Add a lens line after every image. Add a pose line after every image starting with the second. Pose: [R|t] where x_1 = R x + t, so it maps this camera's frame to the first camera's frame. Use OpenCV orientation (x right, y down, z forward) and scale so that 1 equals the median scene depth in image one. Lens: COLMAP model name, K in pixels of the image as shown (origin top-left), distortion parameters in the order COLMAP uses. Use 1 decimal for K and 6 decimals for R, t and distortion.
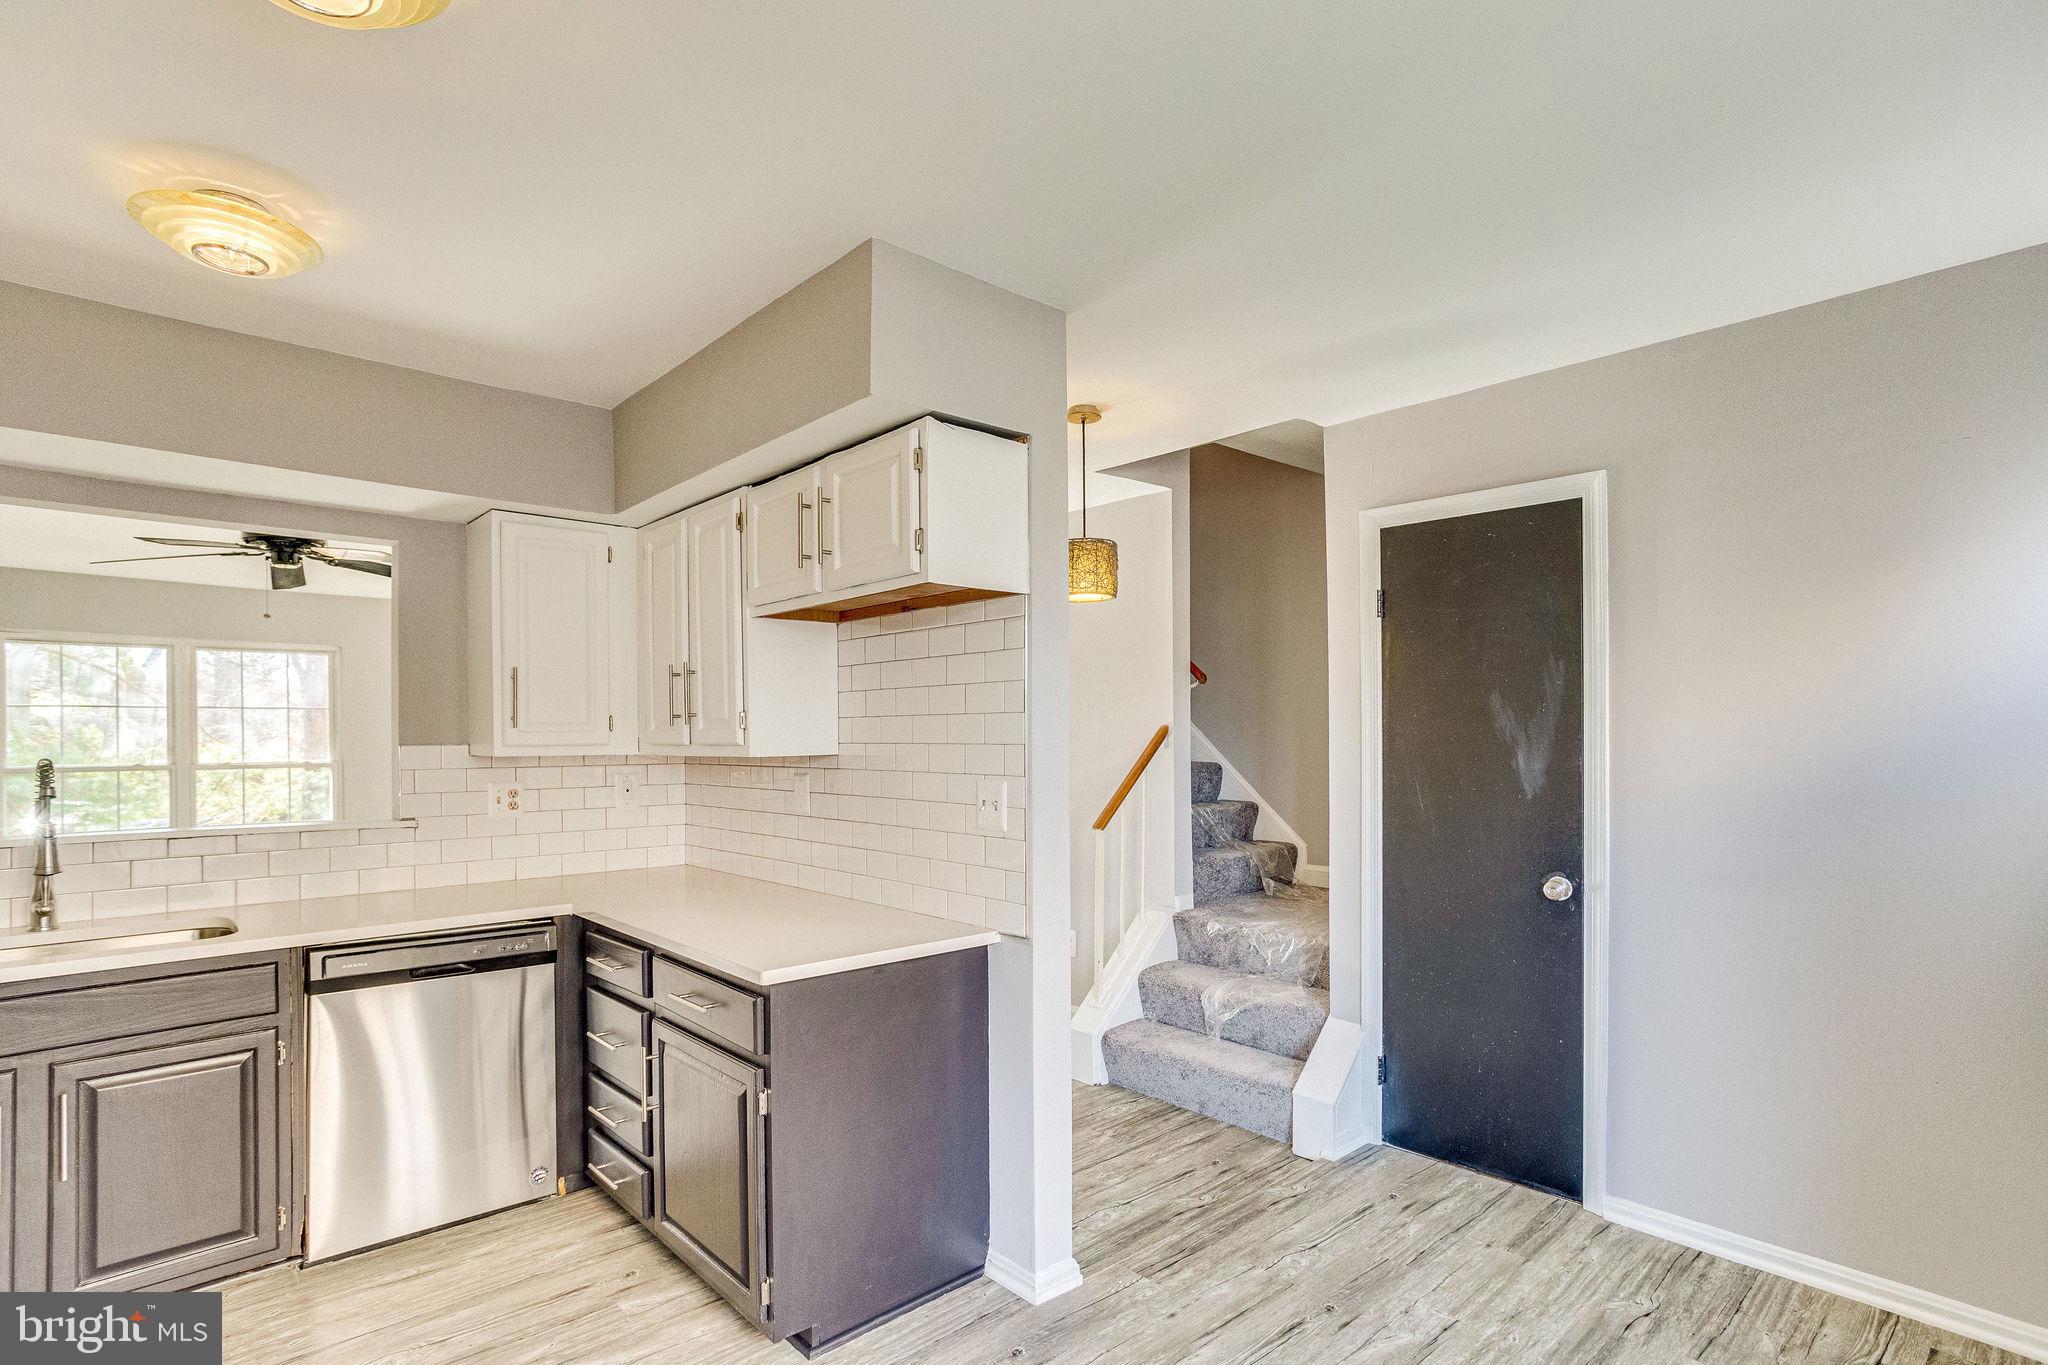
lens RADIAL K [[1026.0, 0, 1011.2], [0, 1026.0, 729.0], [0, 0, 1]] dist [-0.019483, 0.016510]
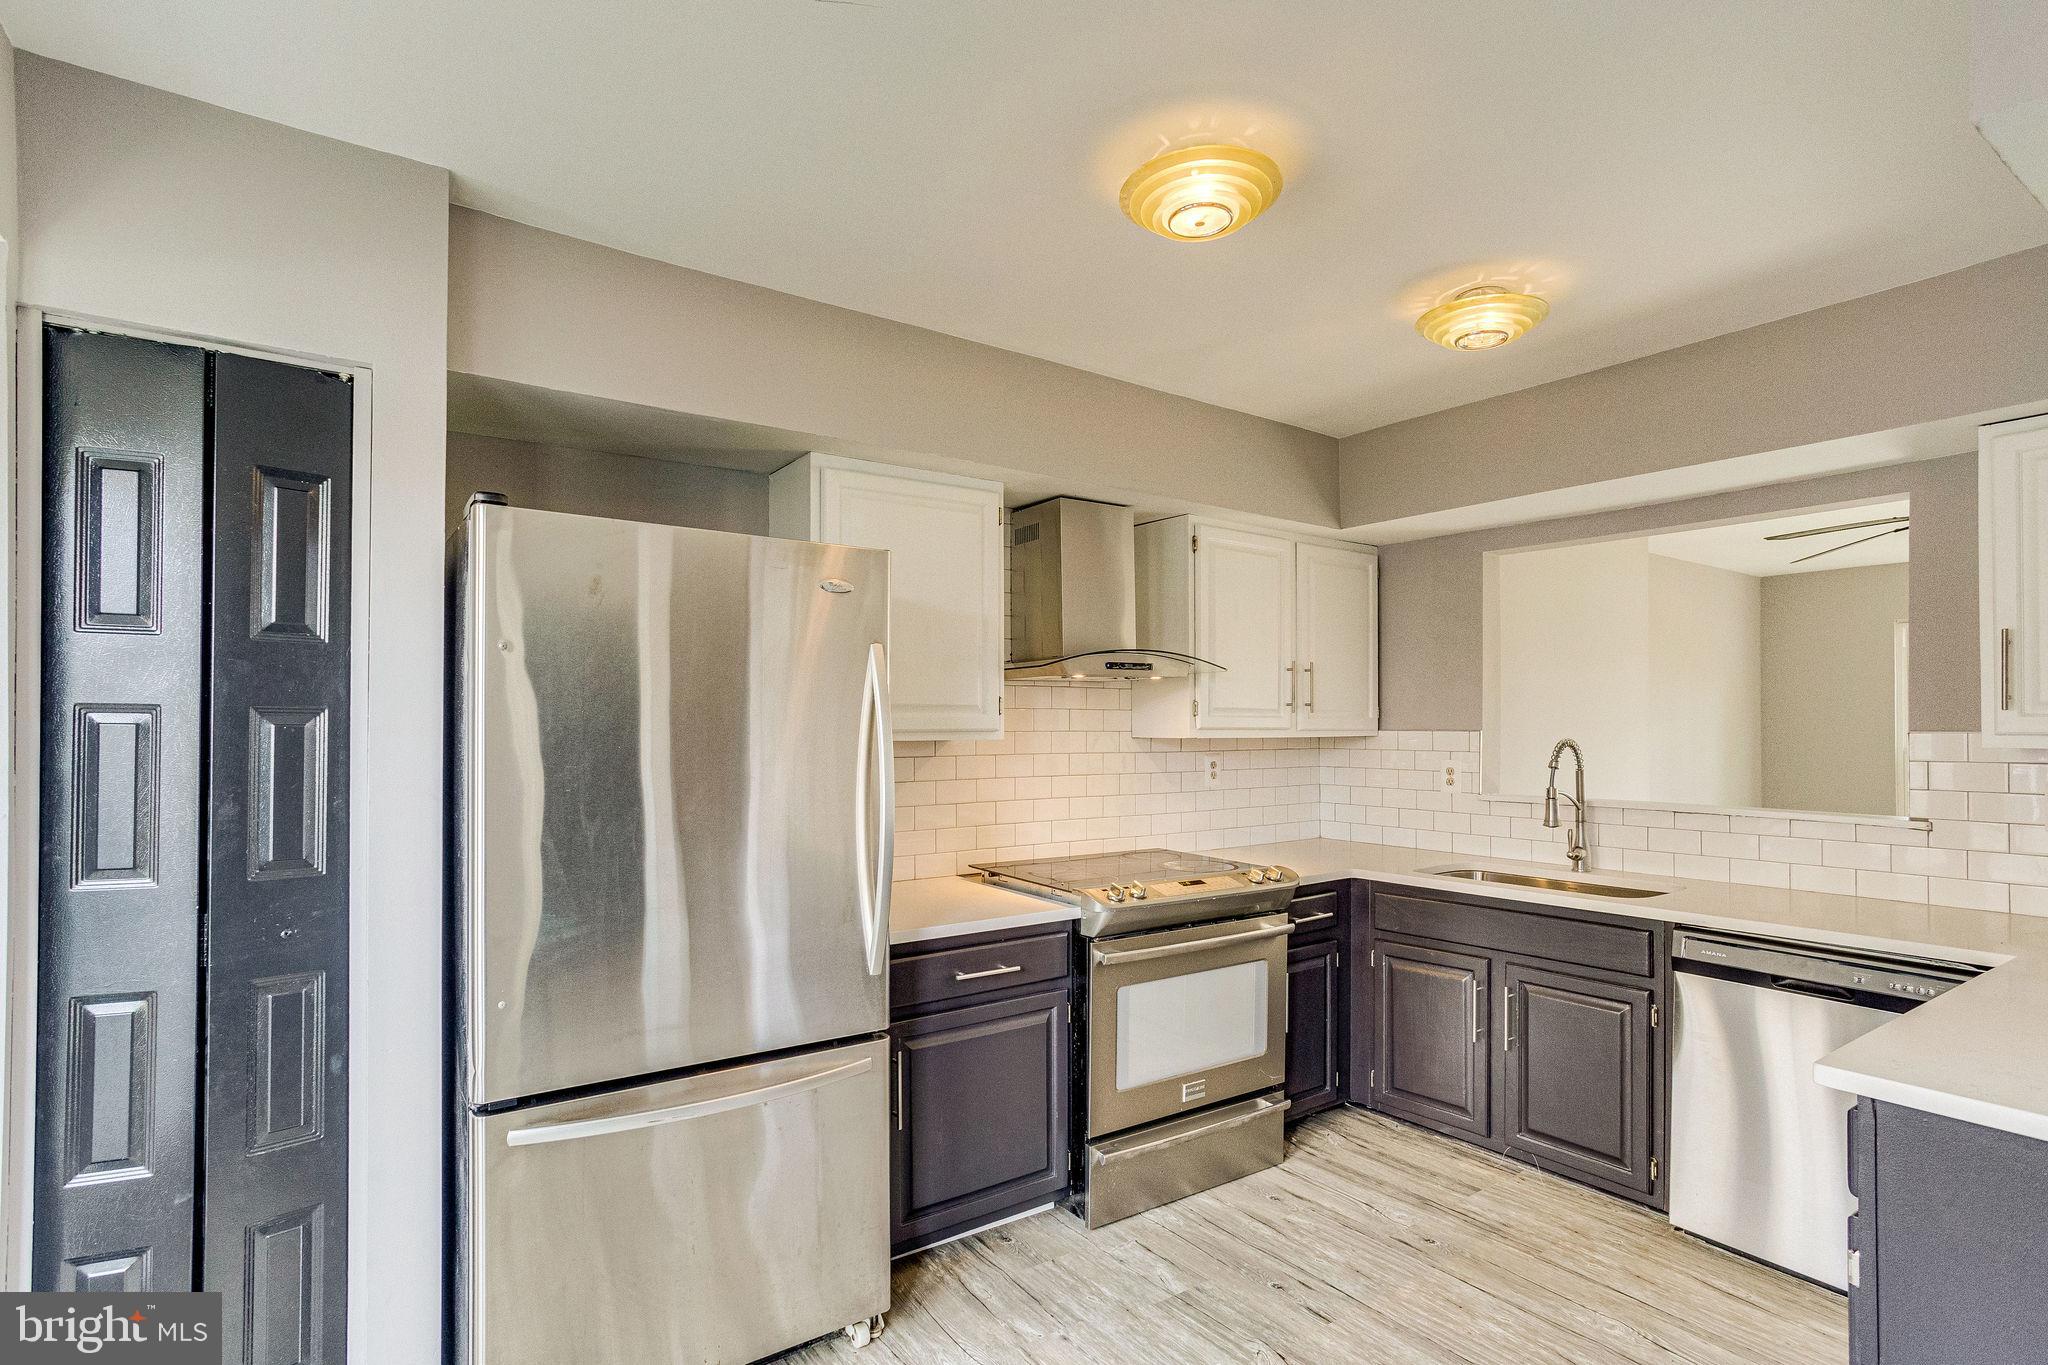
lens RADIAL K [[1026.0, 0, 1011.9], [0, 1026.0, 718.9], [0, 0, 1]] dist [-0.019483, 0.016510]
pose [[-0.122396, -0.000455, -0.992481, 0.409933], [0.008279, 0.999965, -0.001479, 0.000614], [0.992447, -0.008398, -0.122388, 0.438008]]
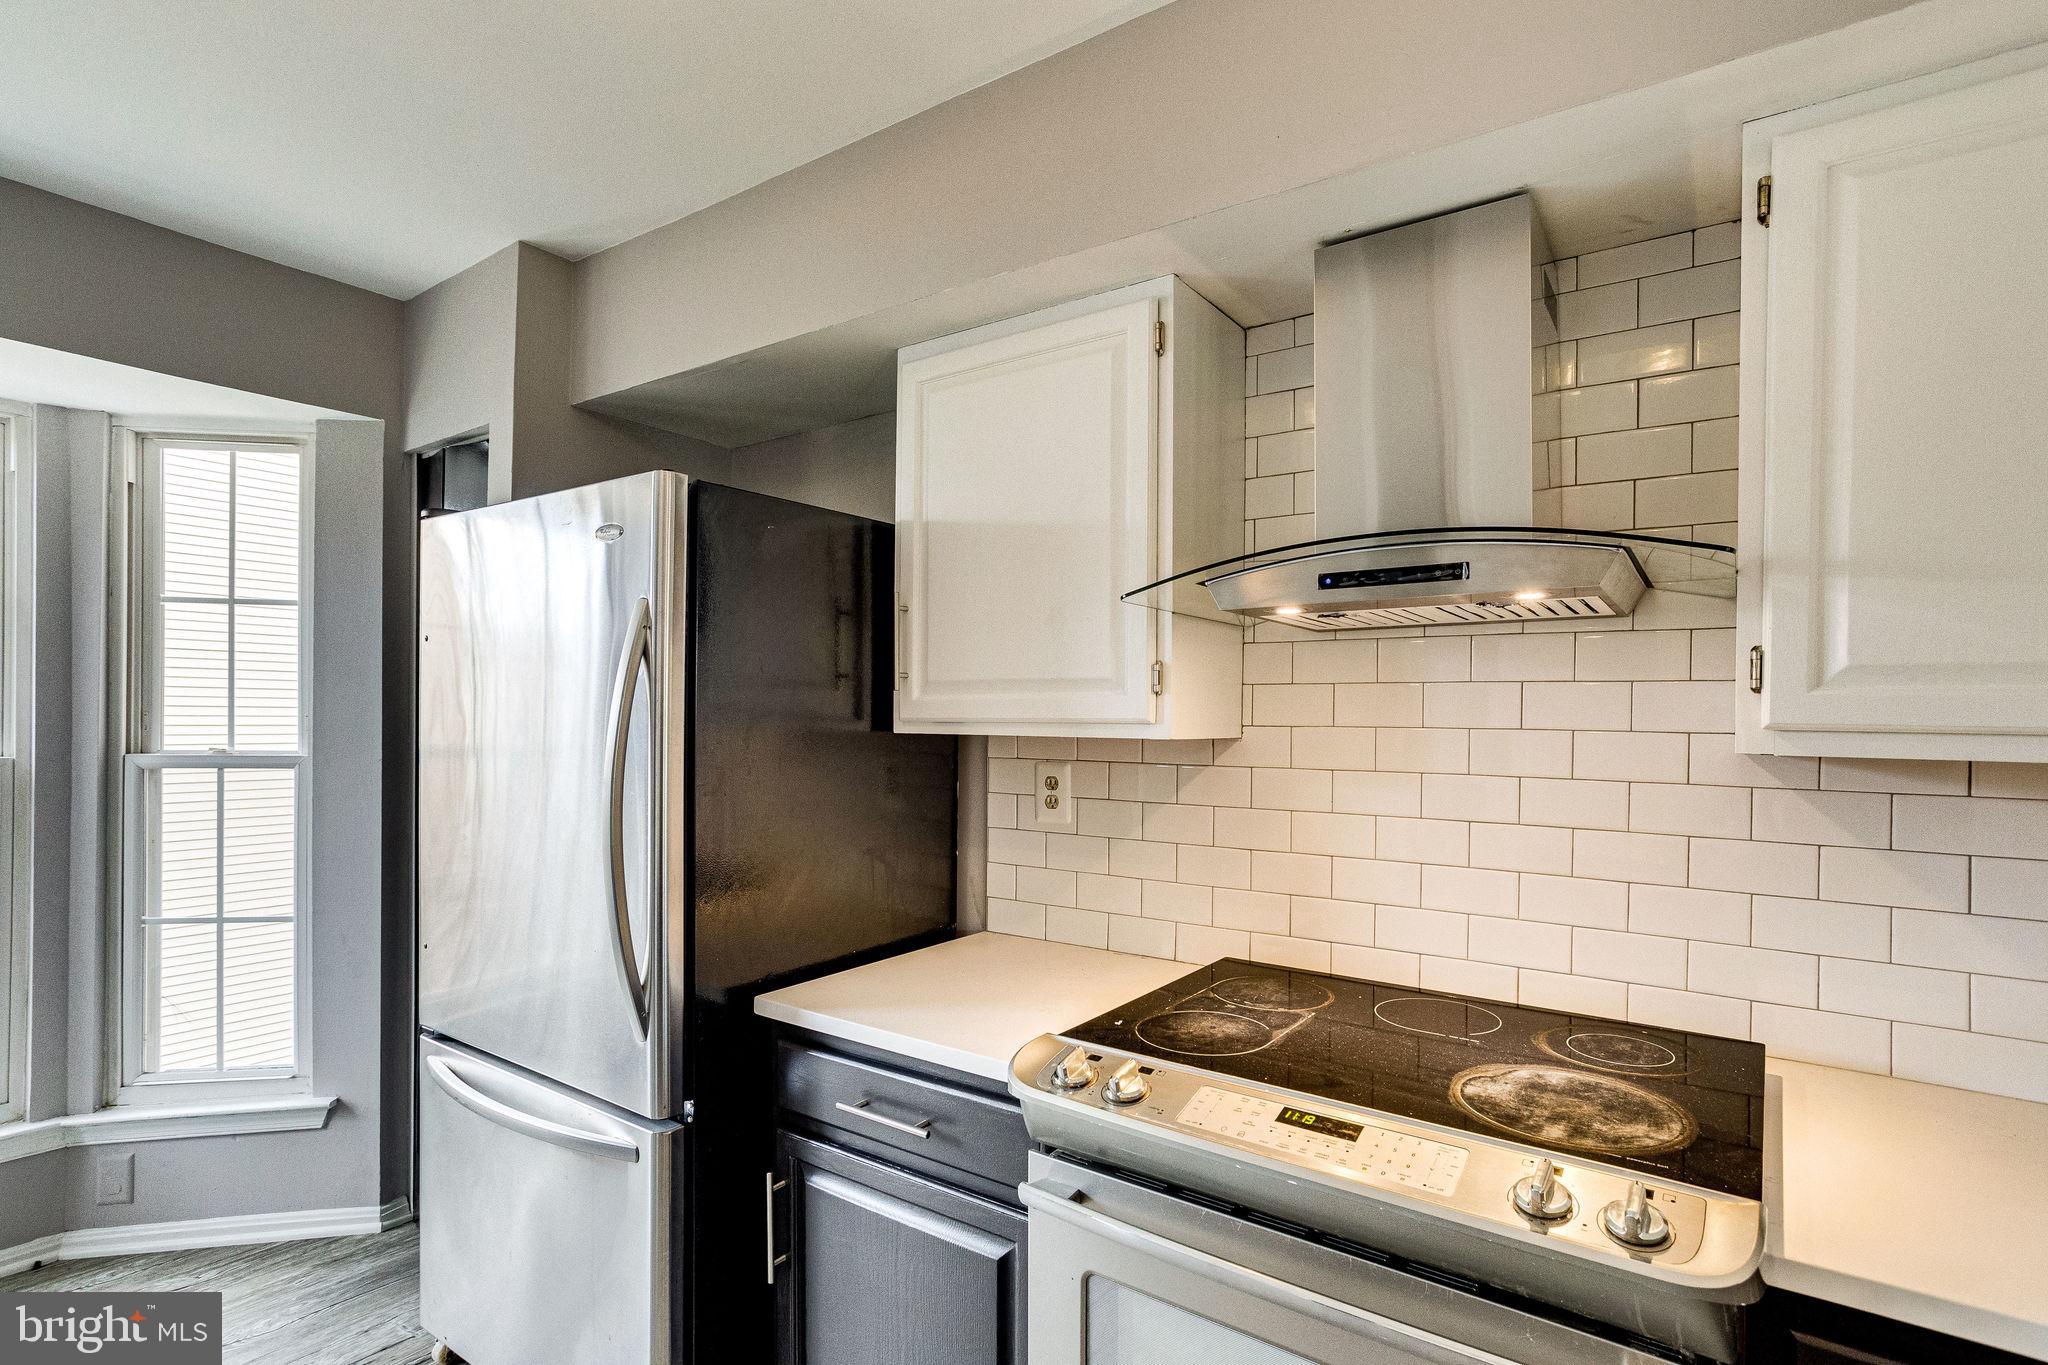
lens RADIAL K [[1026.0, 0, 1033.6], [0, 1026.0, 722.3], [0, 0, 1]] dist [-0.019483, 0.016510]
pose [[-0.977473, 0.000318, -0.211059, -0.483727], [0.000268, 1.000000, 0.000268, 0.010692], [0.211059, 0.000206, -0.977473, 0.875366]]
